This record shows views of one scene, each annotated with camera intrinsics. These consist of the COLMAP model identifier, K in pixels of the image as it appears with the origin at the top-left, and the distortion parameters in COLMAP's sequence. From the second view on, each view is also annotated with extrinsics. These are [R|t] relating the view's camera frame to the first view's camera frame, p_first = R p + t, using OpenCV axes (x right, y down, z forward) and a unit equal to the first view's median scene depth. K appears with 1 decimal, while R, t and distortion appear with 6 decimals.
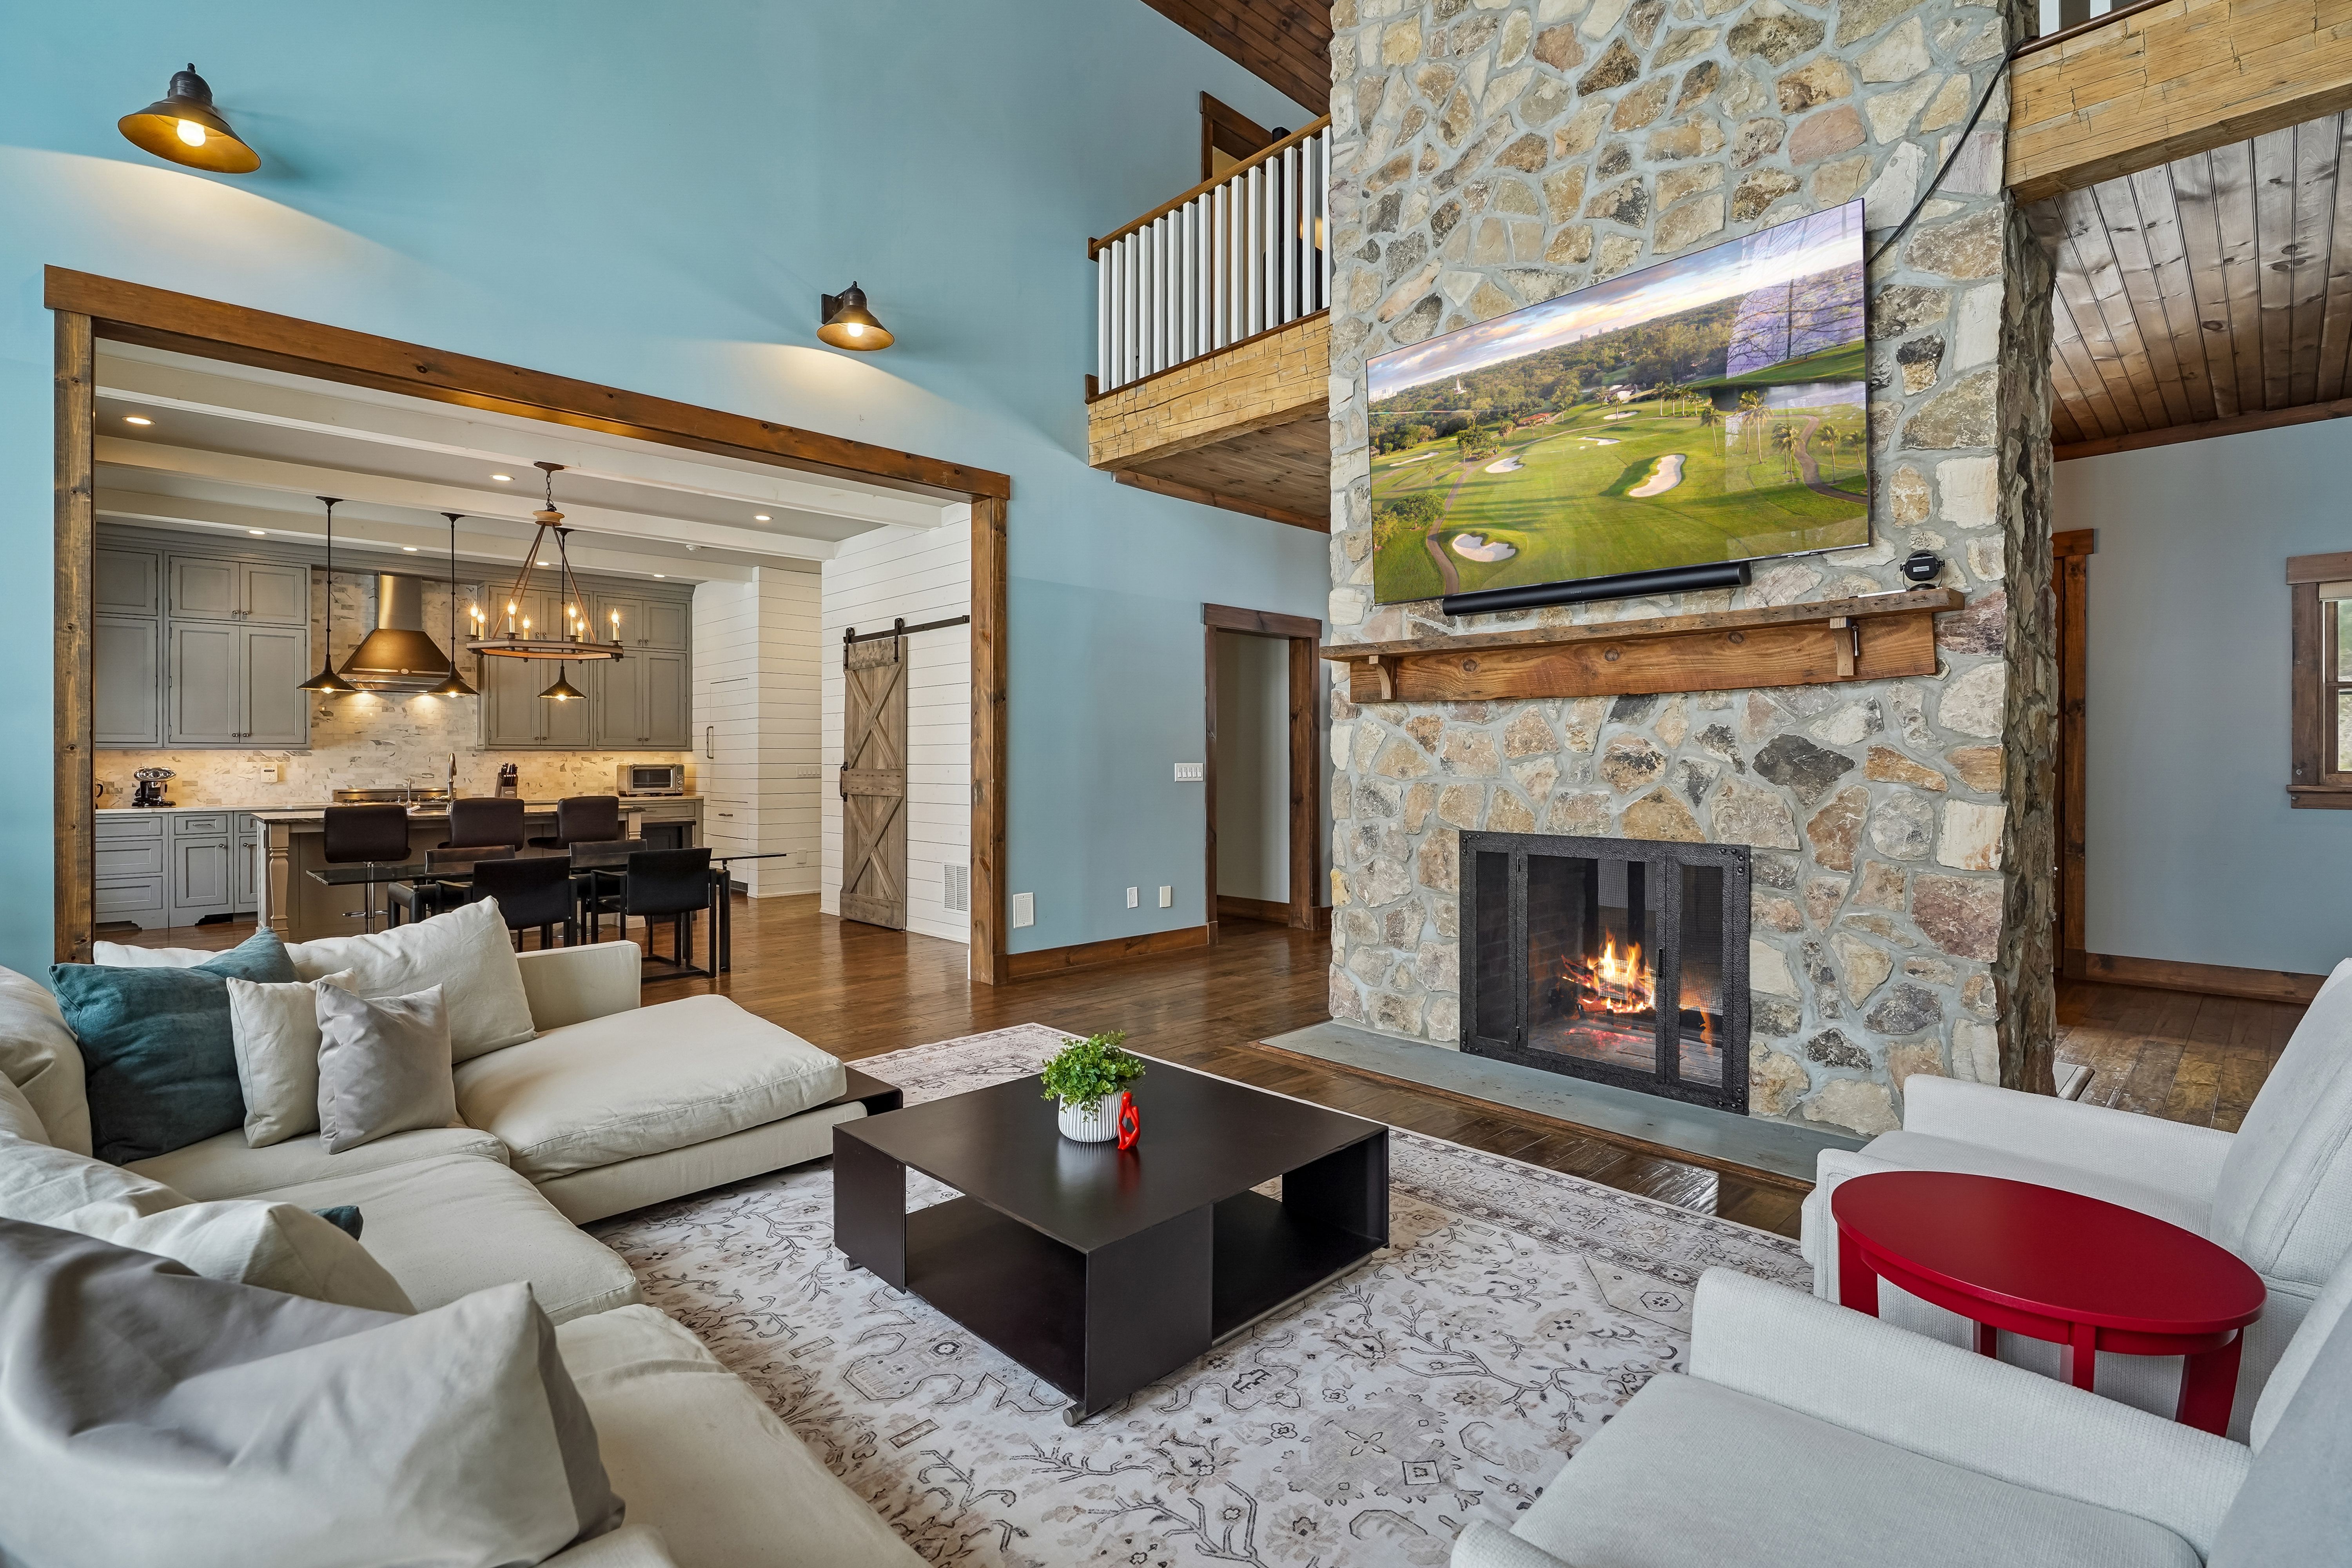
lens RADIAL K [[1073.5, 0, 1161.5], [0, 1073.5, 775.0], [0, 0, 1]] dist [-0.001629, -0.000181]
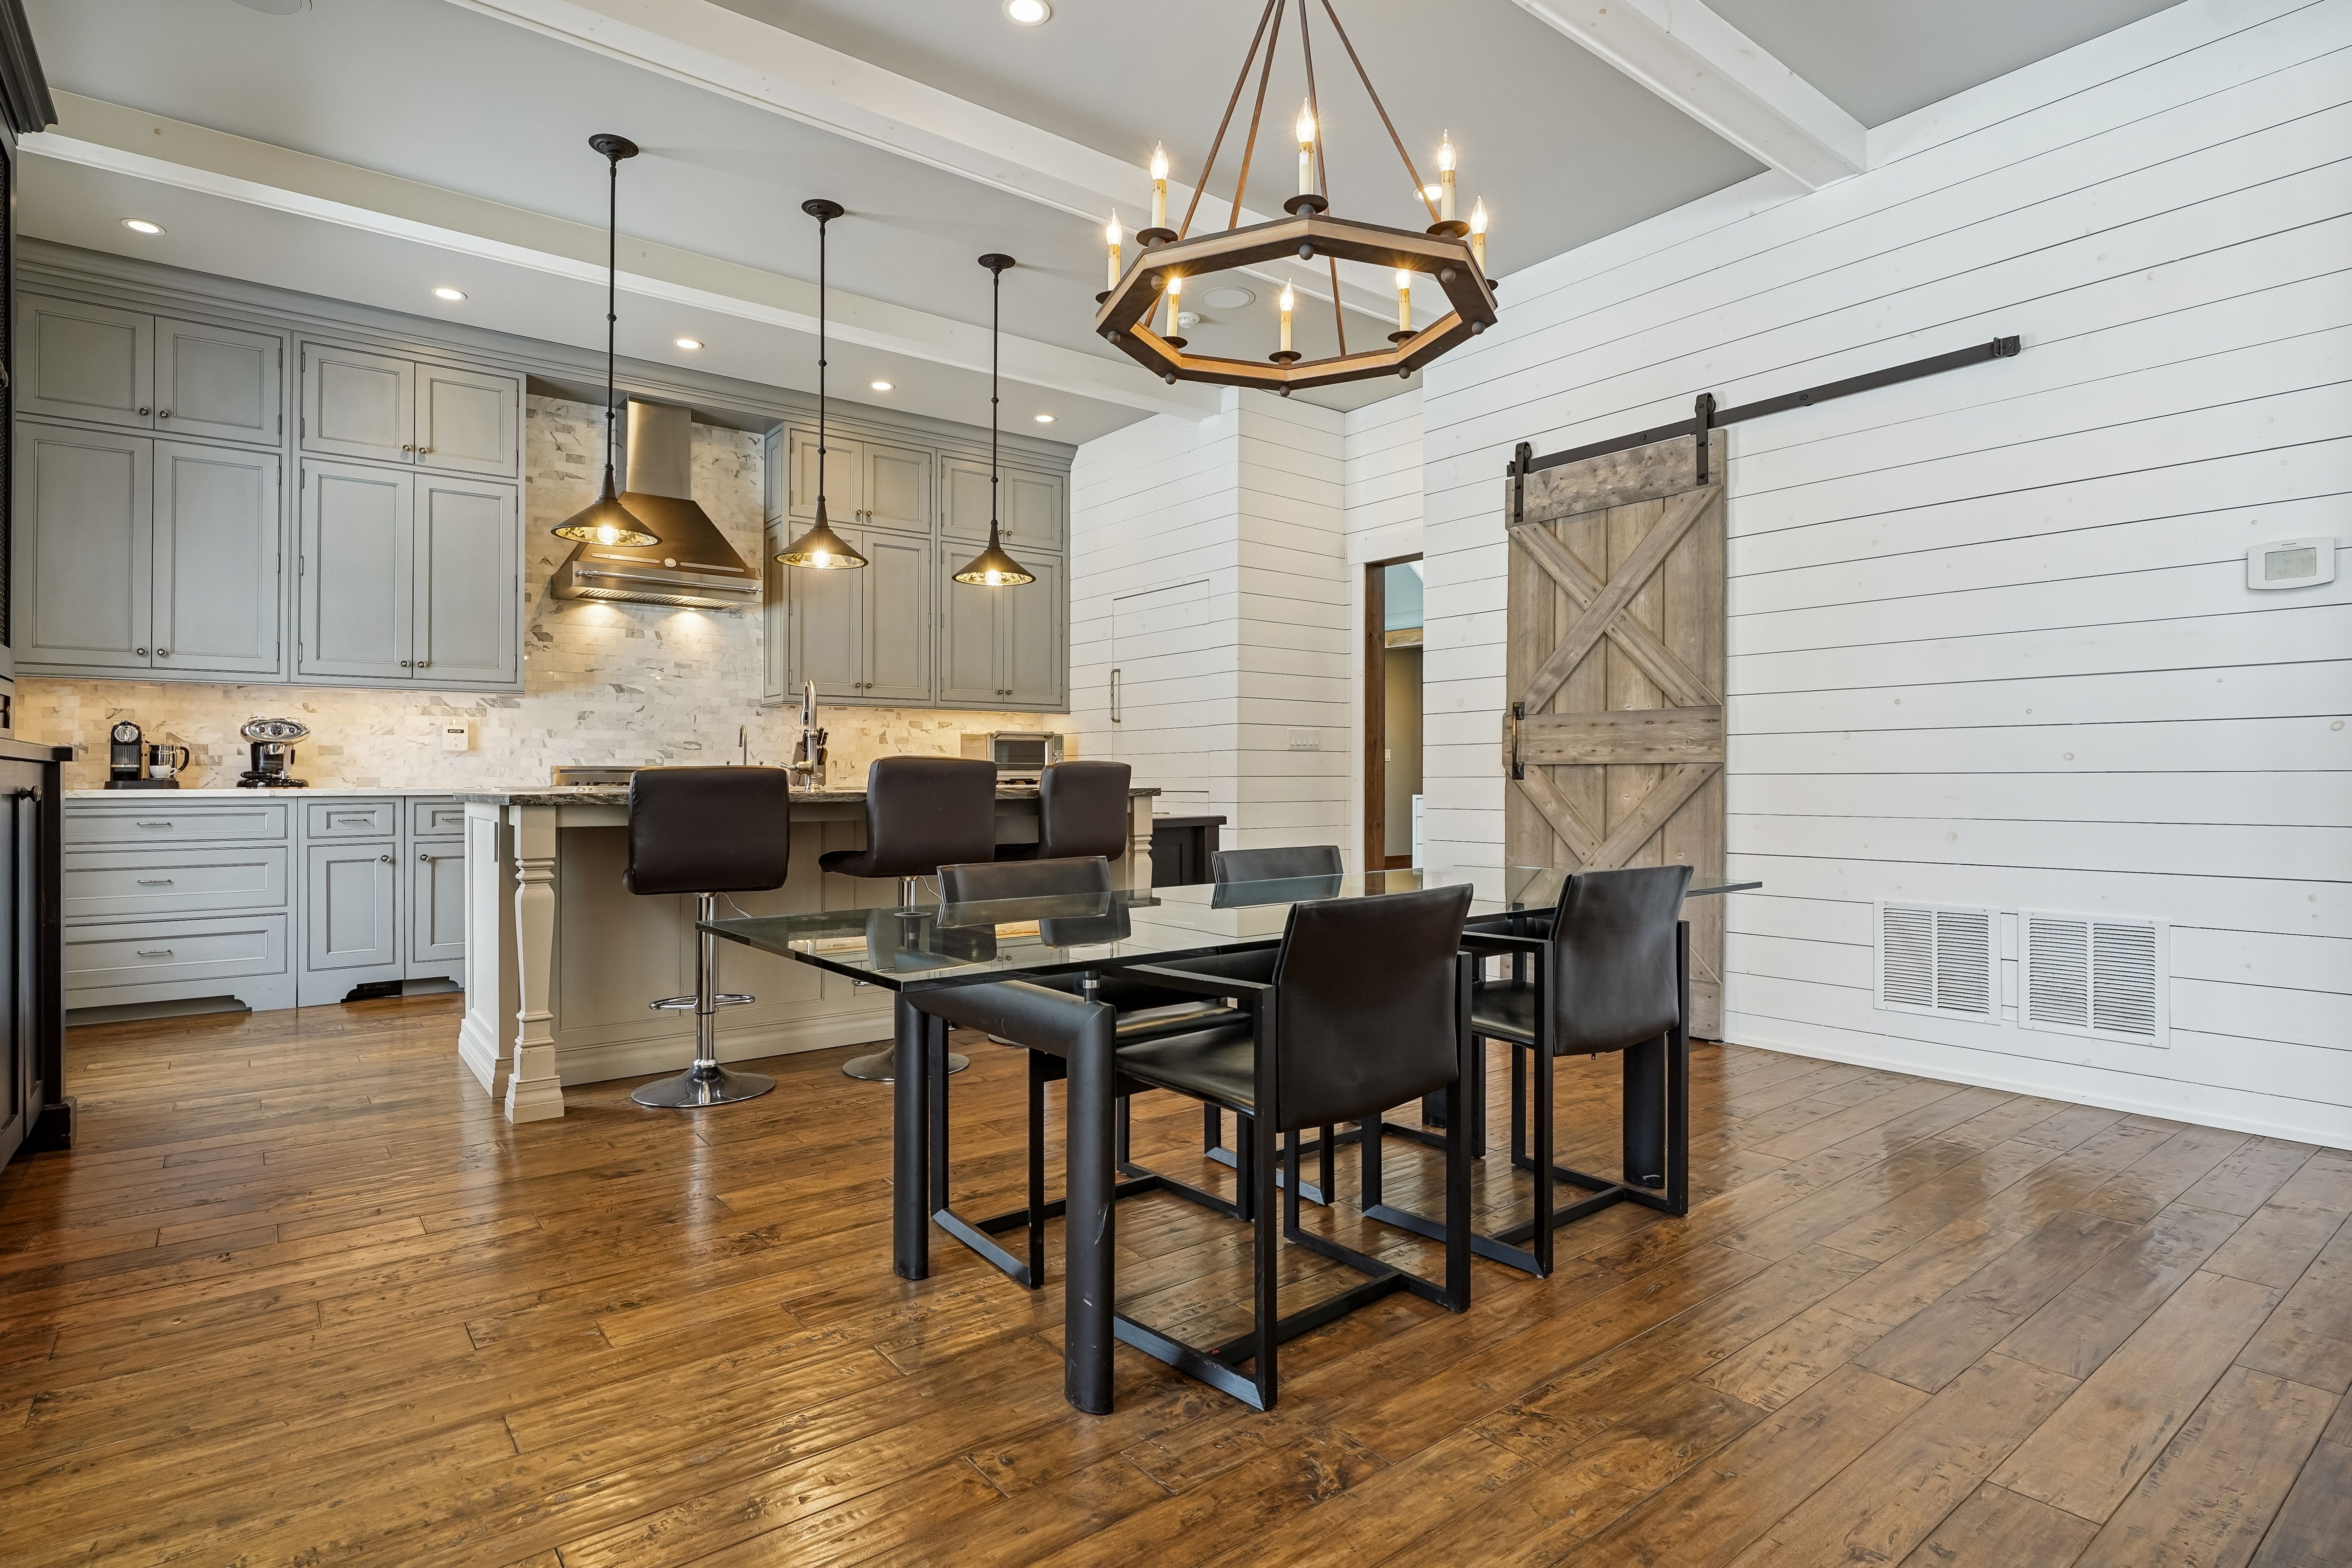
lens RADIAL K [[1191.6, 0, 1189.2], [0, 1191.6, 784.1], [0, 0, 1]] dist [-0.003904, 0.000394]
pose [[0.995809, -0.000341, -0.091453, -0.398667], [-0.000397, 0.999968, -0.008048, 0.031645], [0.091452, 0.008050, 0.995777, 0.416788]]
